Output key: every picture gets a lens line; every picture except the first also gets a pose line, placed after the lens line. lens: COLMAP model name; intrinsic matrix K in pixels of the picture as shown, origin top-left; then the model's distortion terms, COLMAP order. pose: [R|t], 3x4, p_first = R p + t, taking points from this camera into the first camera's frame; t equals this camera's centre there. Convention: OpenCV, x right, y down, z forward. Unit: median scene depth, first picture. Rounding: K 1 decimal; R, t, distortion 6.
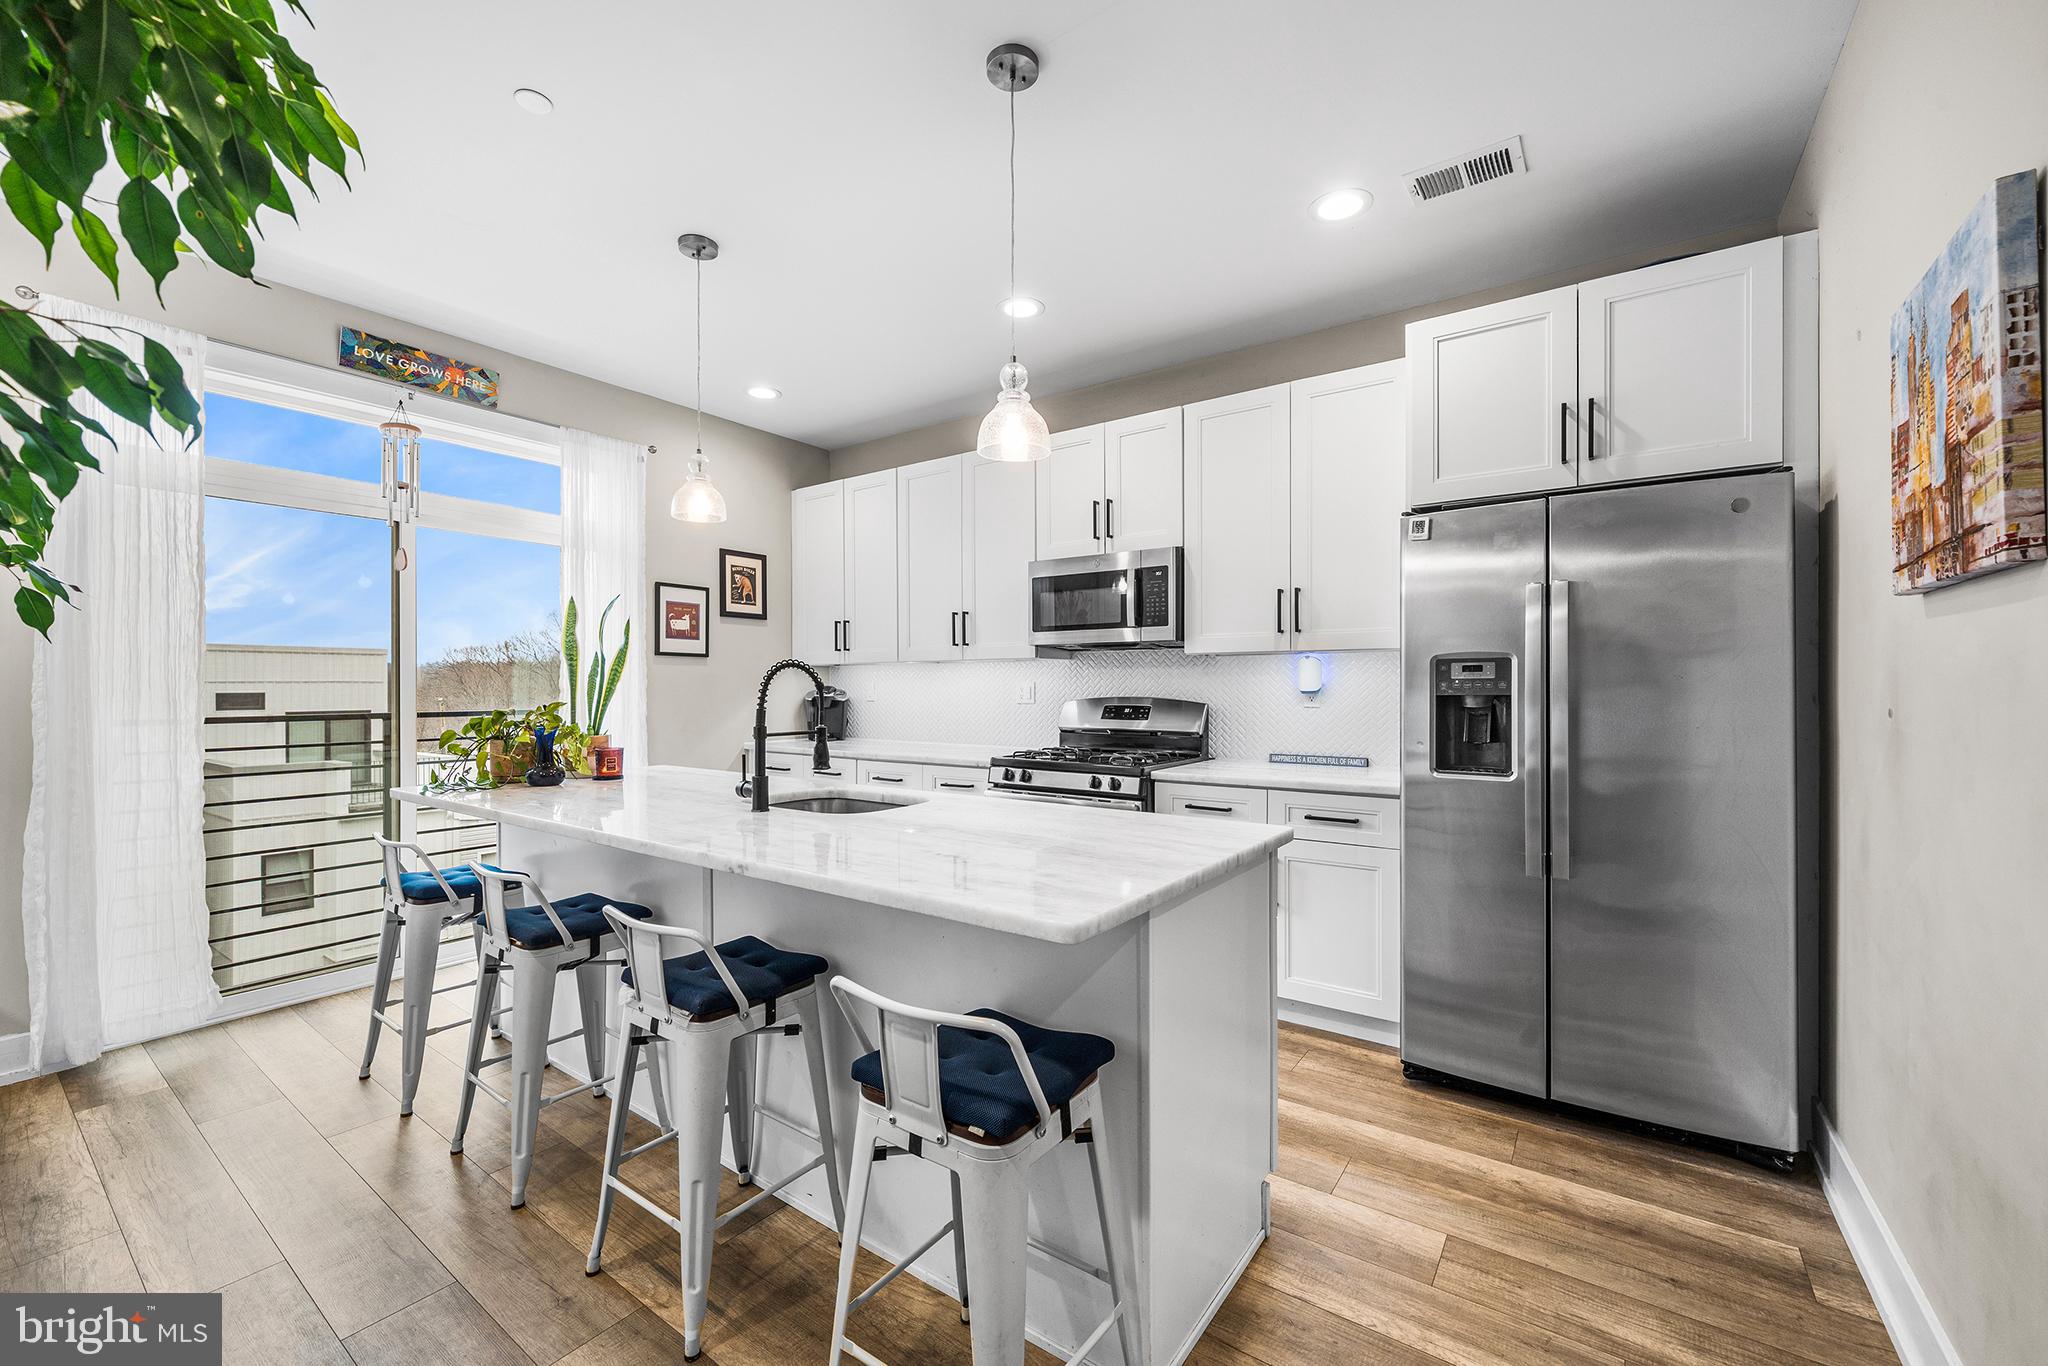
lens RADIAL K [[816.7, 0, 1026.4], [0, 816.7, 687.7], [0, 0, 1]] dist [-0.000616, 0.000102]
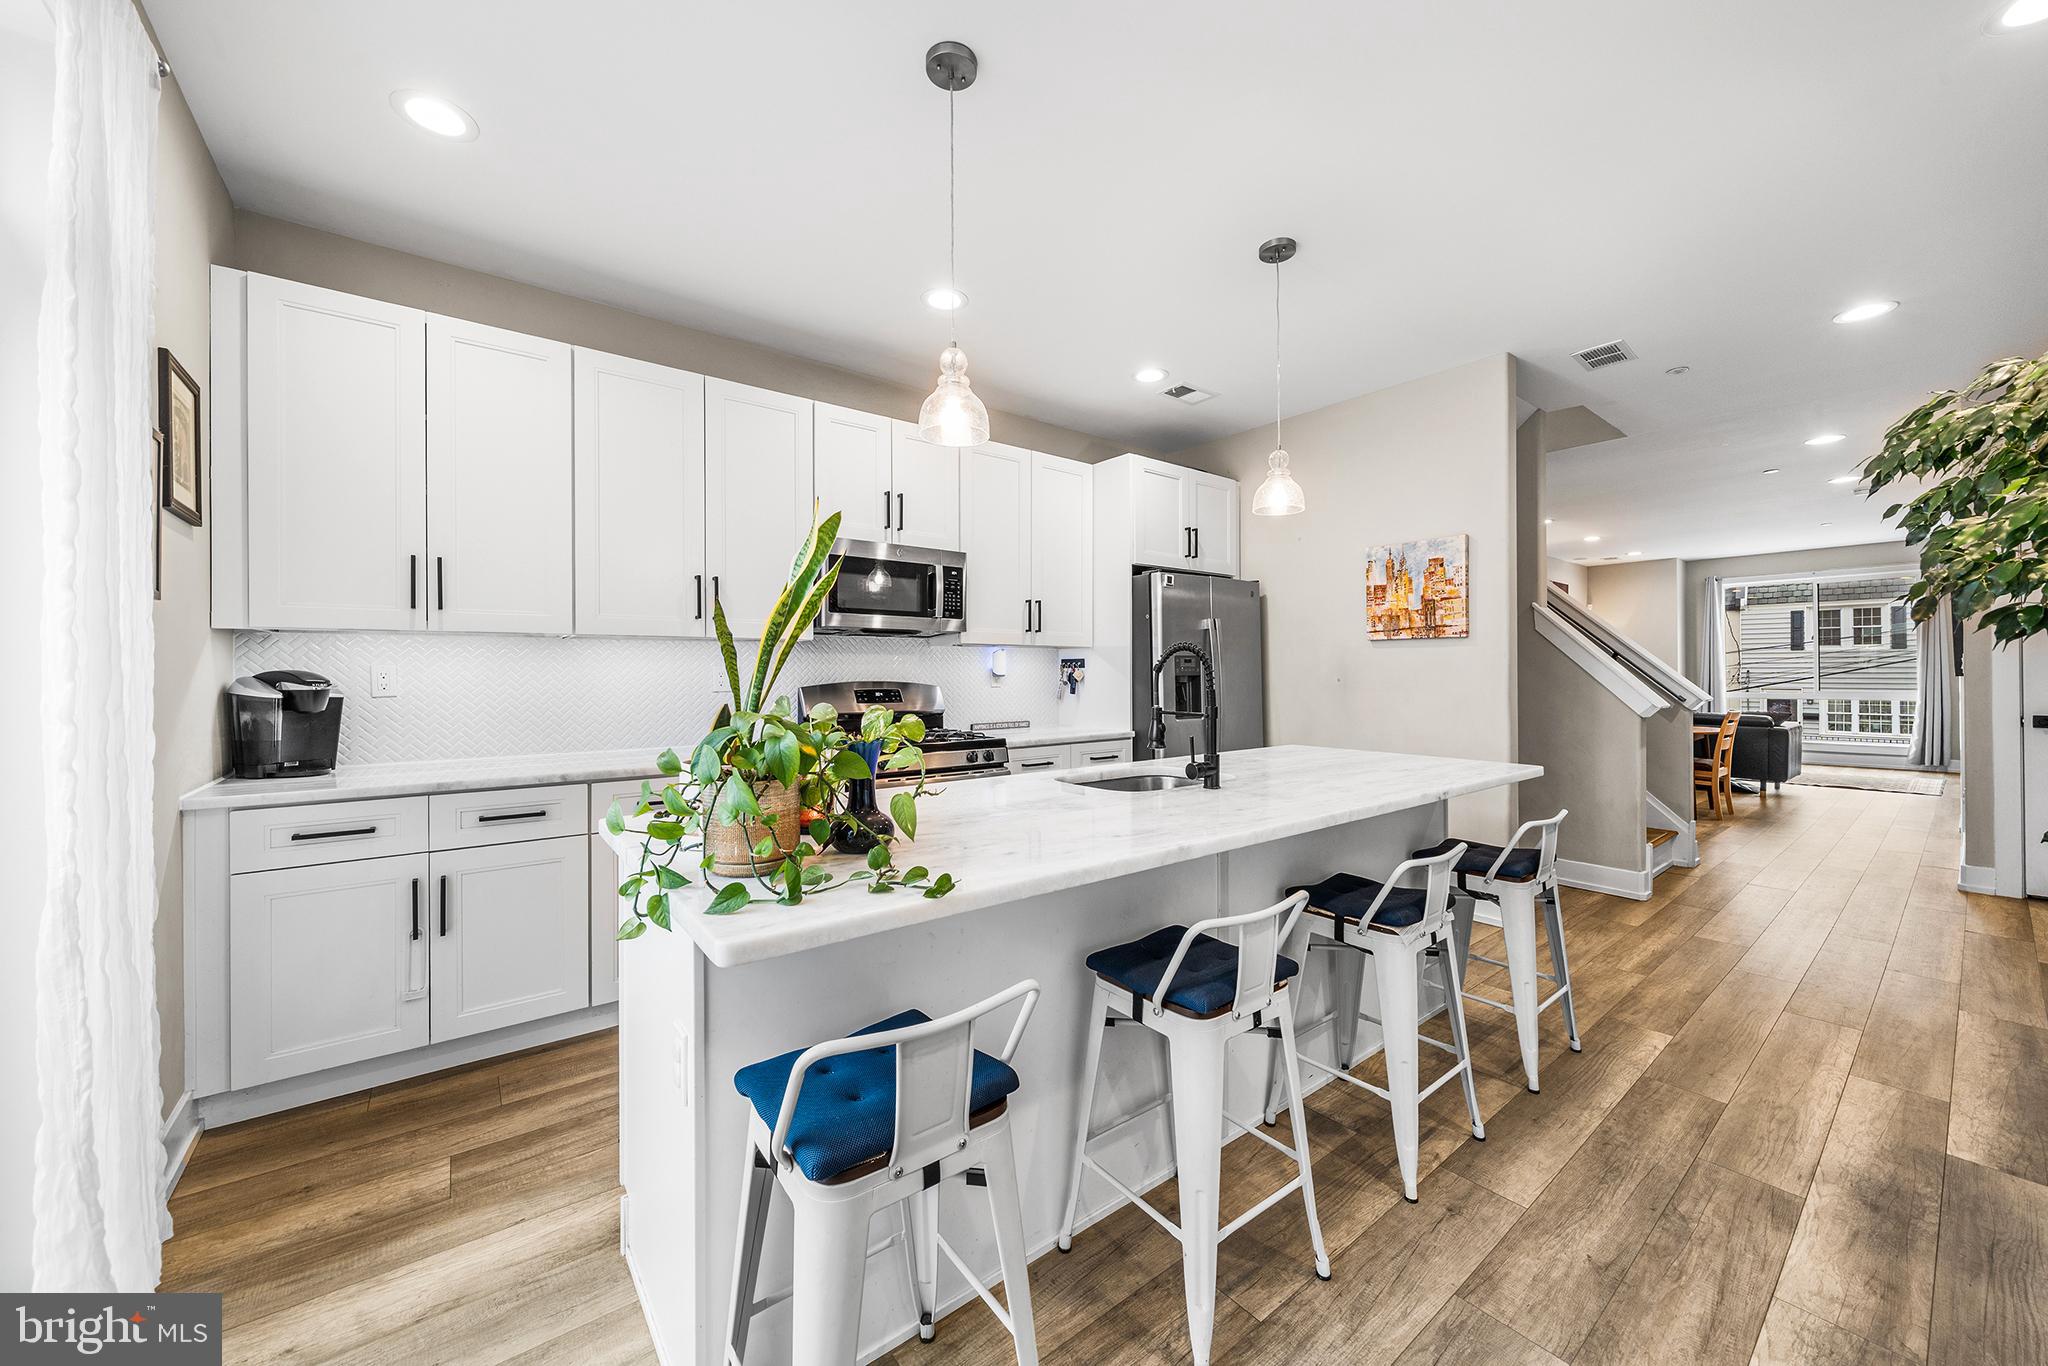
lens RADIAL K [[746.3, 0, 1027.1], [0, 746.3, 674.7], [0, 0, 1]] dist [-0.002141, -0.000282]
pose [[0.283862, -0.001351, 0.958864, -0.992093], [0.003109, 0.999995, 0.000488, 0.004096], [-0.958860, 0.002843, 0.283865, 0.731998]]
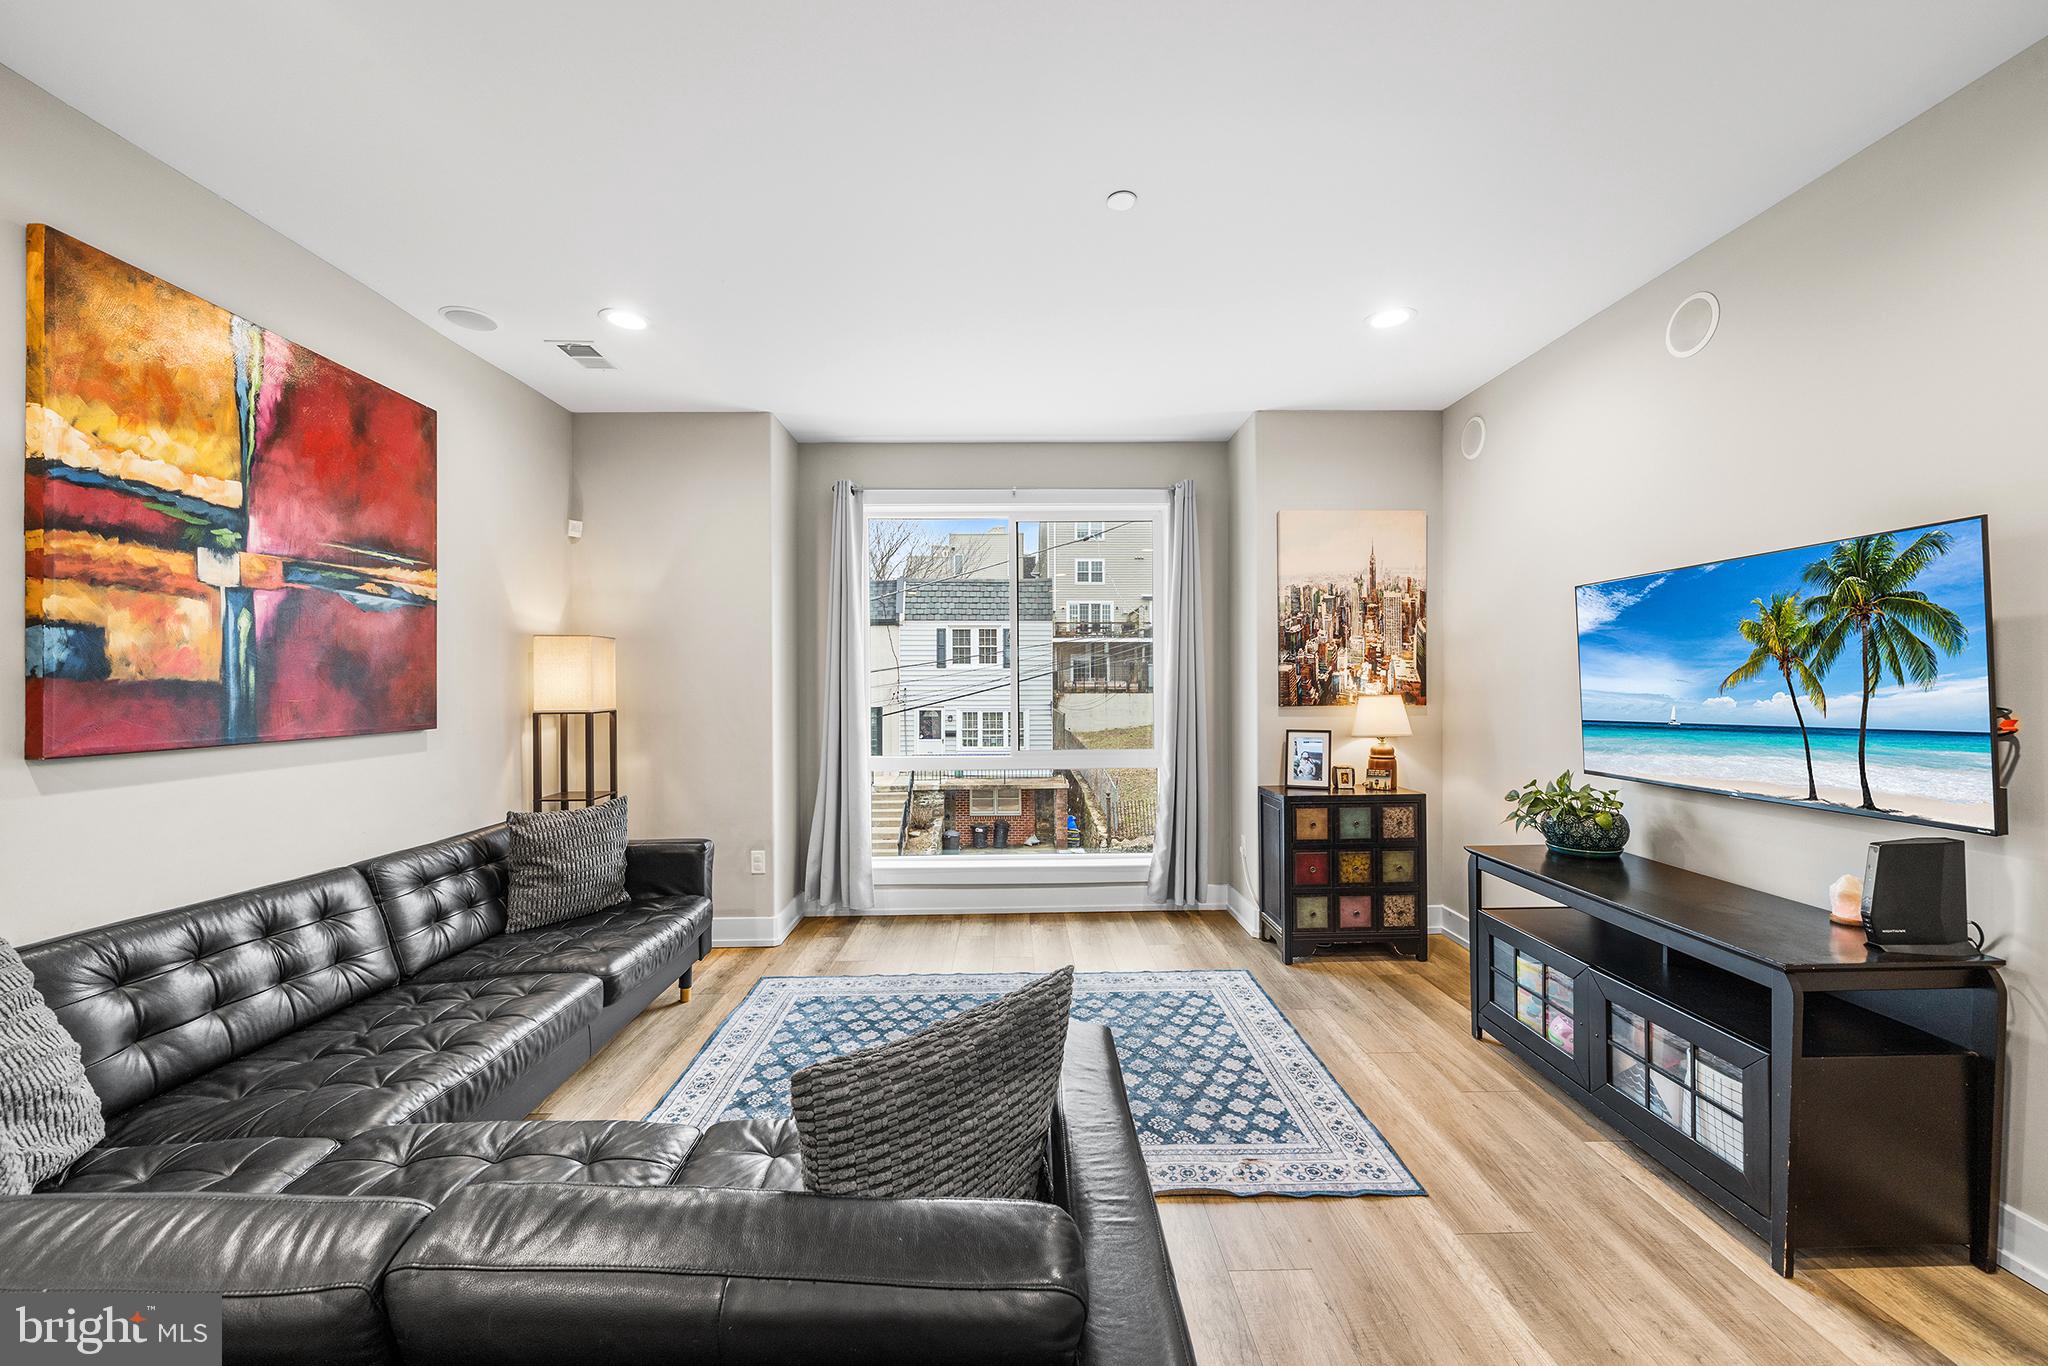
lens RADIAL K [[776.2, 0, 1024.5], [0, 776.2, 681.9], [0, 0, 1]] dist [-0.001220, -0.000149]
pose [[-0.592517, 0.005308, 0.805540, 1.881925], [0.005072, 0.999983, -0.002858, -0.049985], [-0.805542, 0.002392, -0.592534, -0.762988]]
